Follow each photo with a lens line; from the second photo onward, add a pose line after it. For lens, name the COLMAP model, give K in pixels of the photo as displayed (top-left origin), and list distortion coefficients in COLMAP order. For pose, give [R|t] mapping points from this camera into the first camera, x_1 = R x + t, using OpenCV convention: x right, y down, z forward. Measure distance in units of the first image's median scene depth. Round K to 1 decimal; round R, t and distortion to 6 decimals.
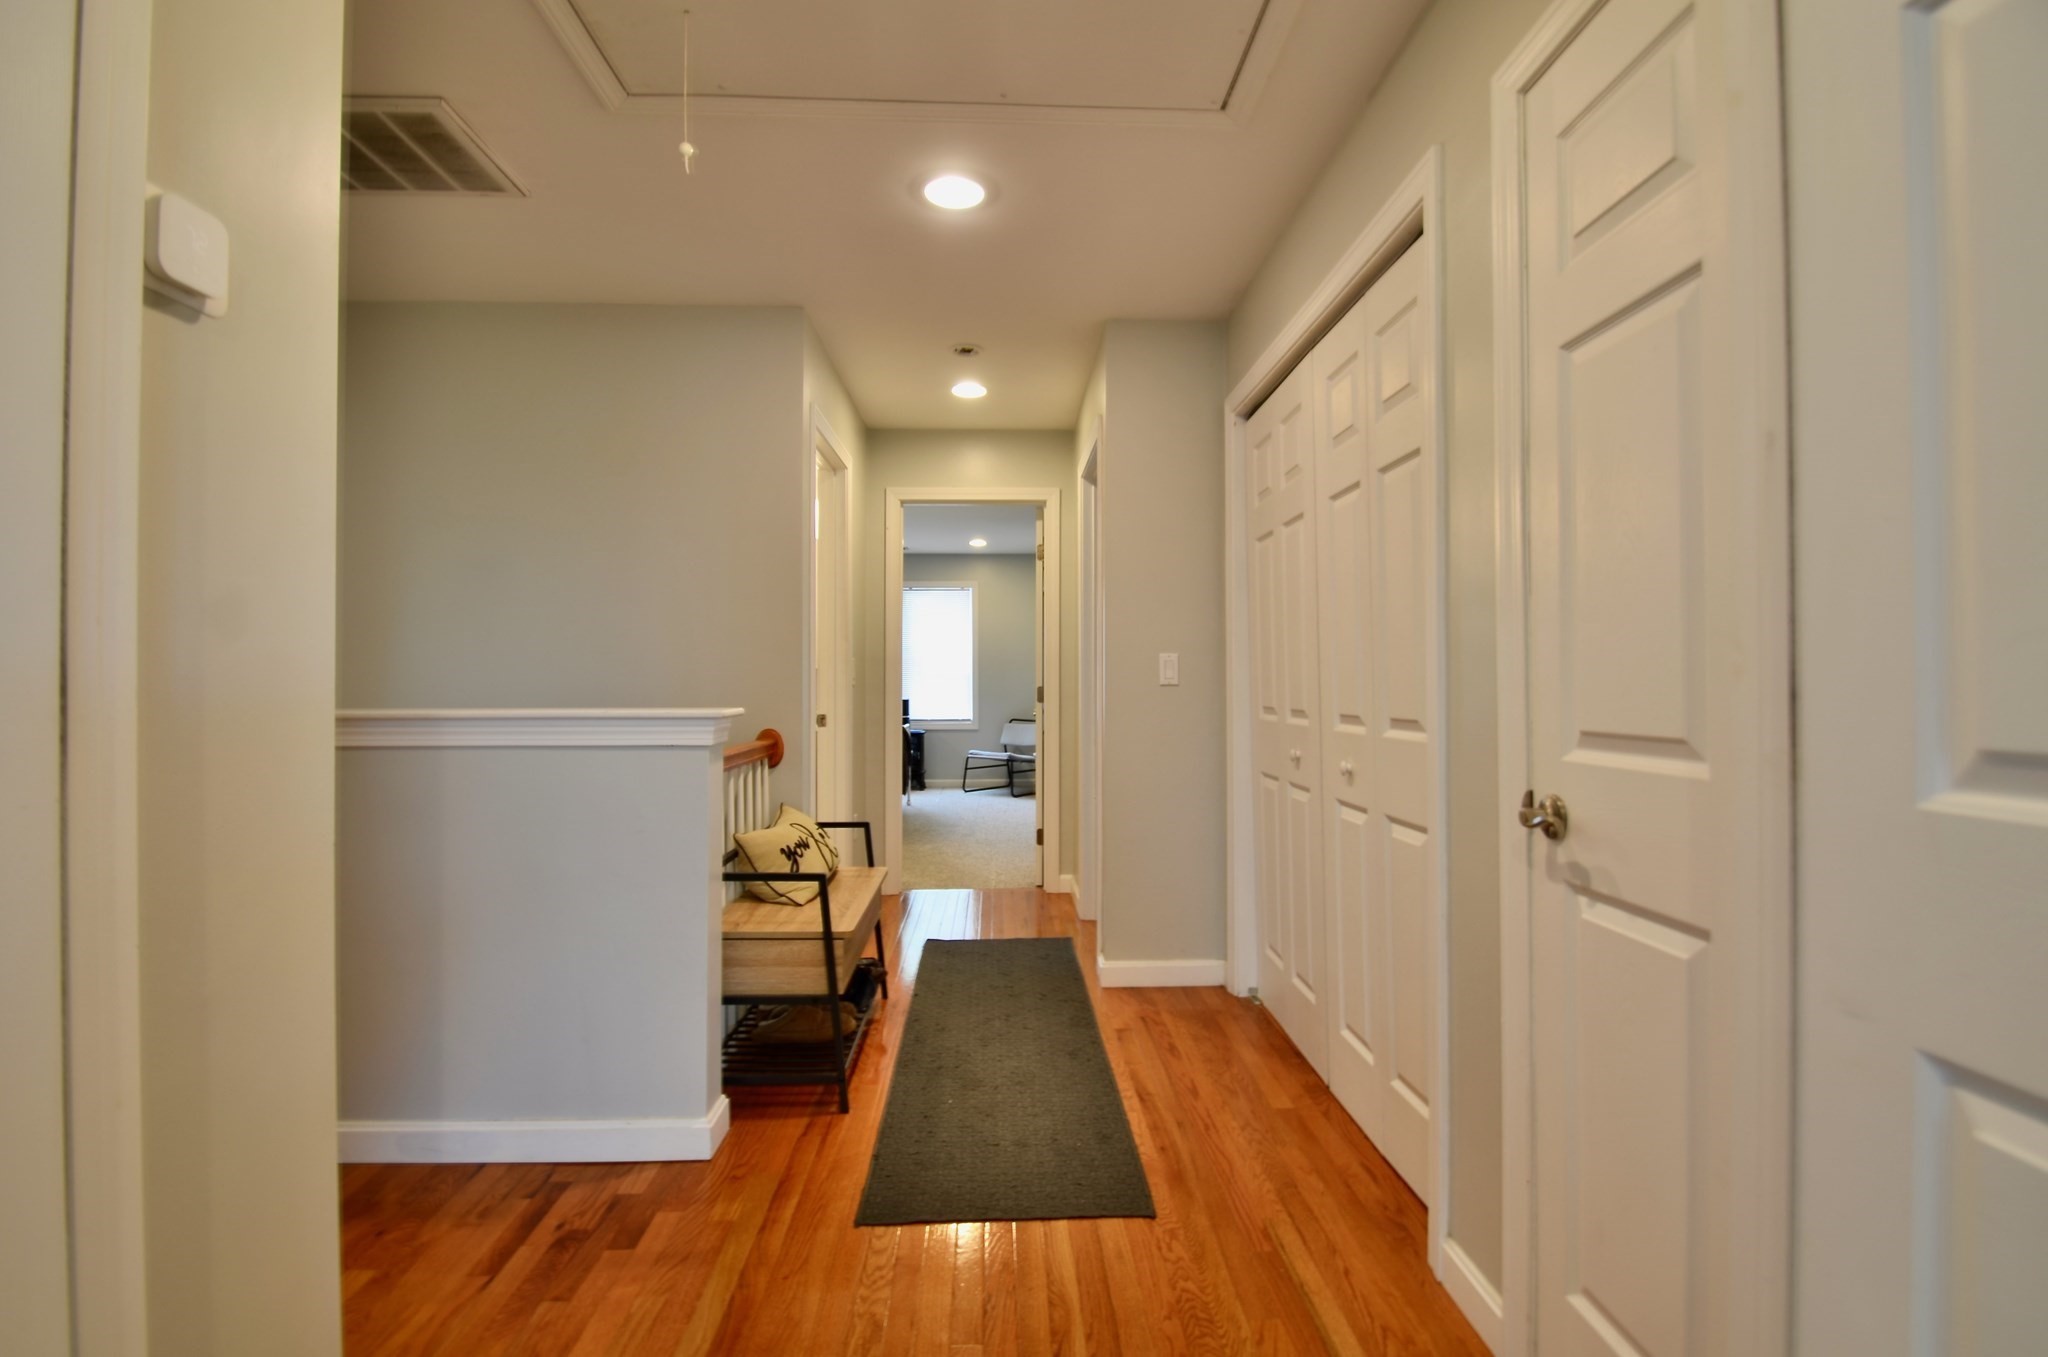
lens RADIAL K [[937.9, 0, 1043.1], [0, 937.9, 679.7], [0, 0, 1]] dist [0.012260, -0.022425]
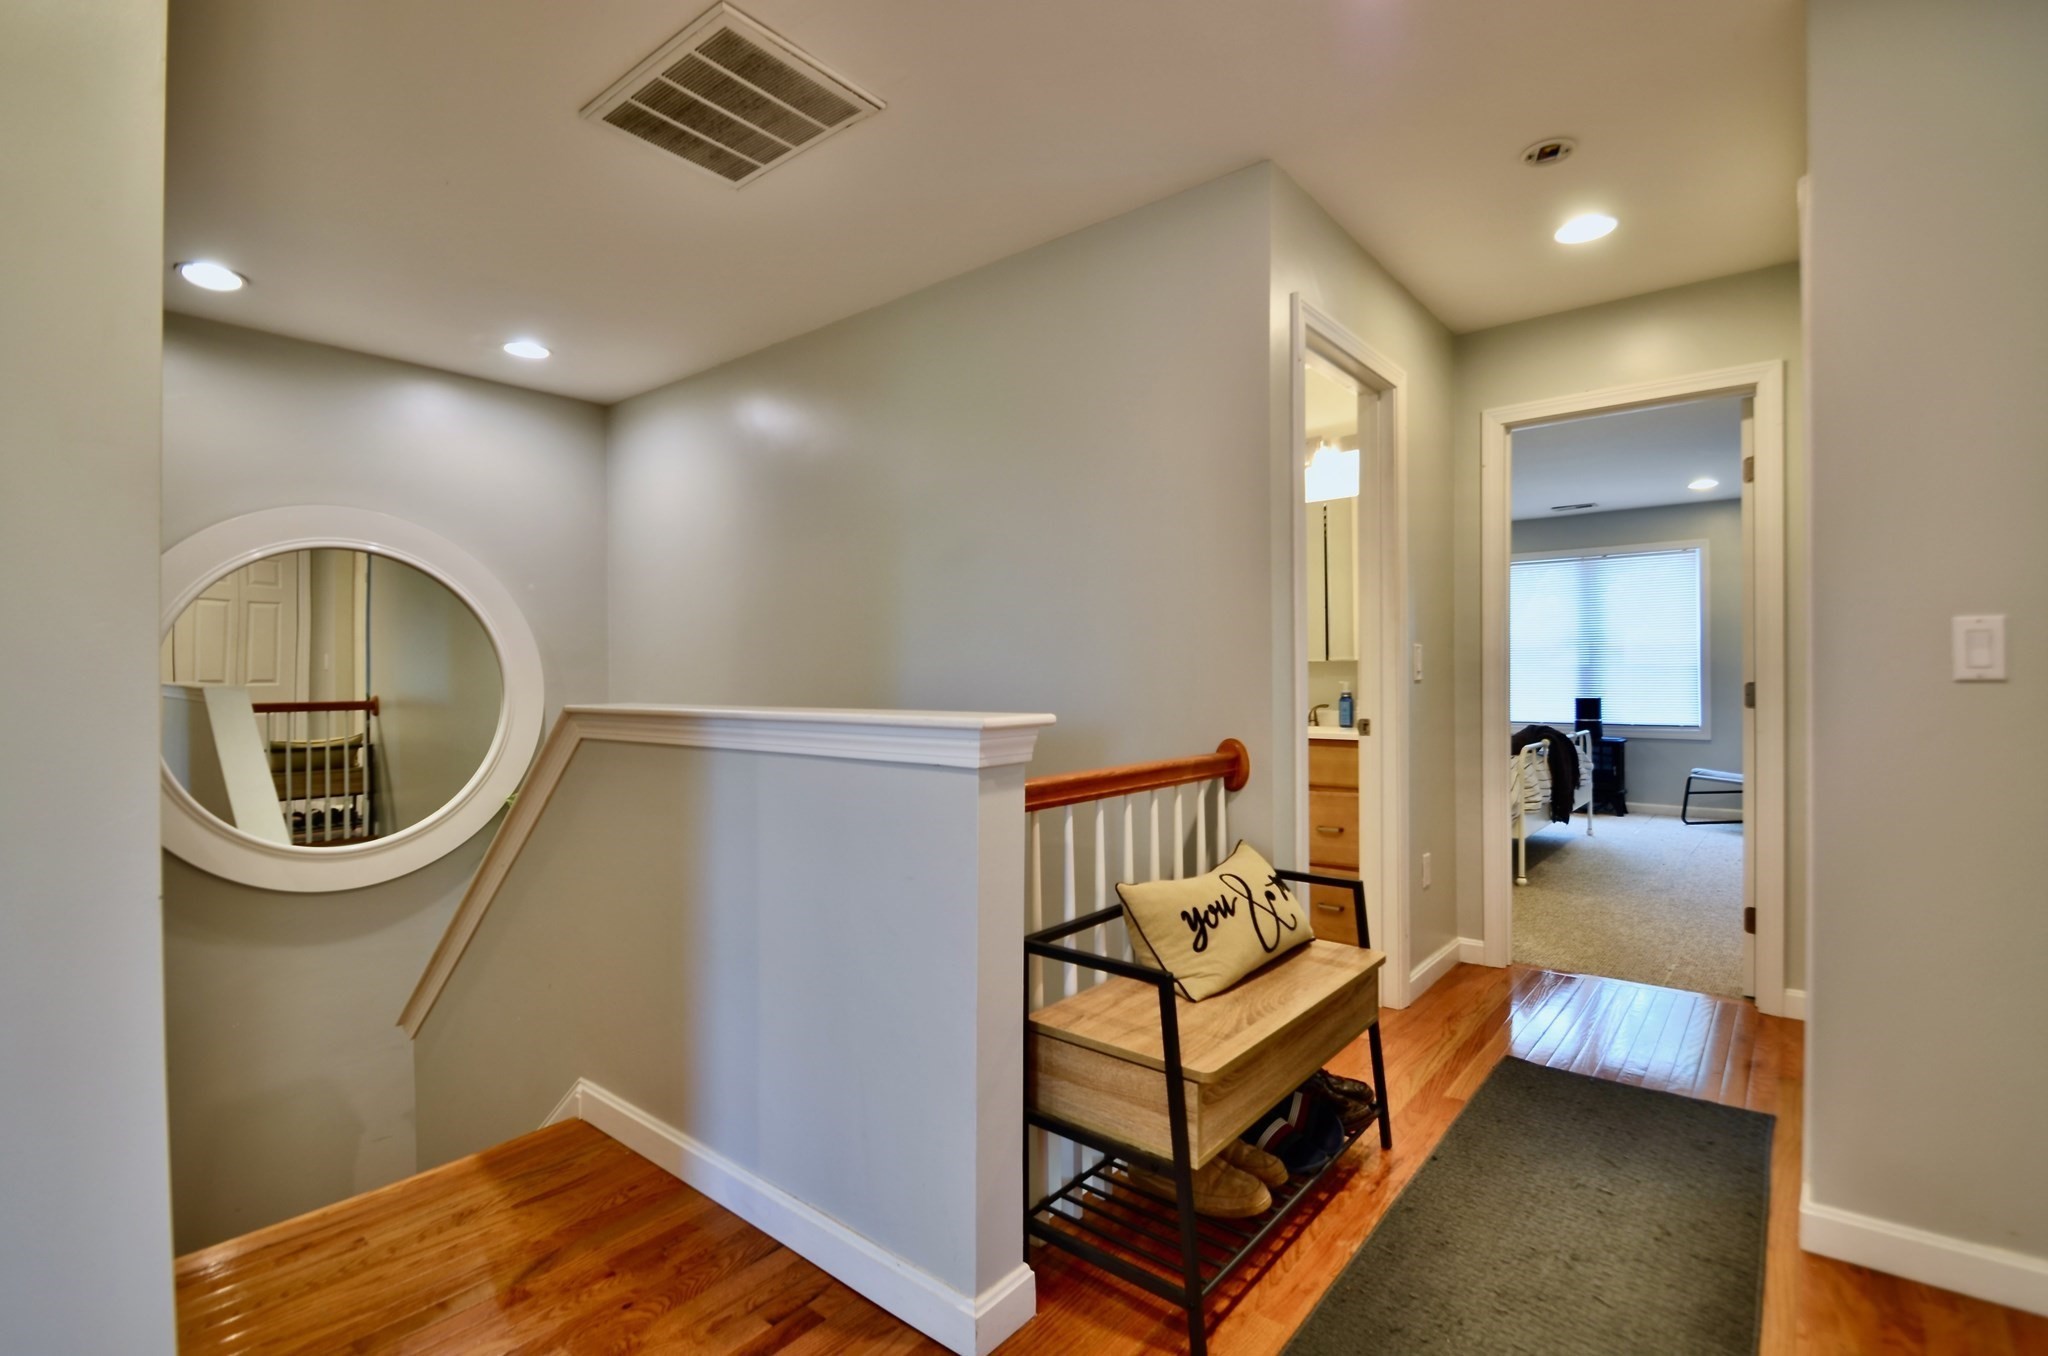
lens RADIAL K [[937.9, 0, 1043.1], [0, 937.9, 679.2], [0, 0, 1]] dist [0.012260, -0.022425]
pose [[0.747701, -0.001082, -0.664034, 0.102910], [0.004604, 0.999983, 0.003555, 0.001380], [0.664019, -0.005715, 0.747694, 0.367067]]
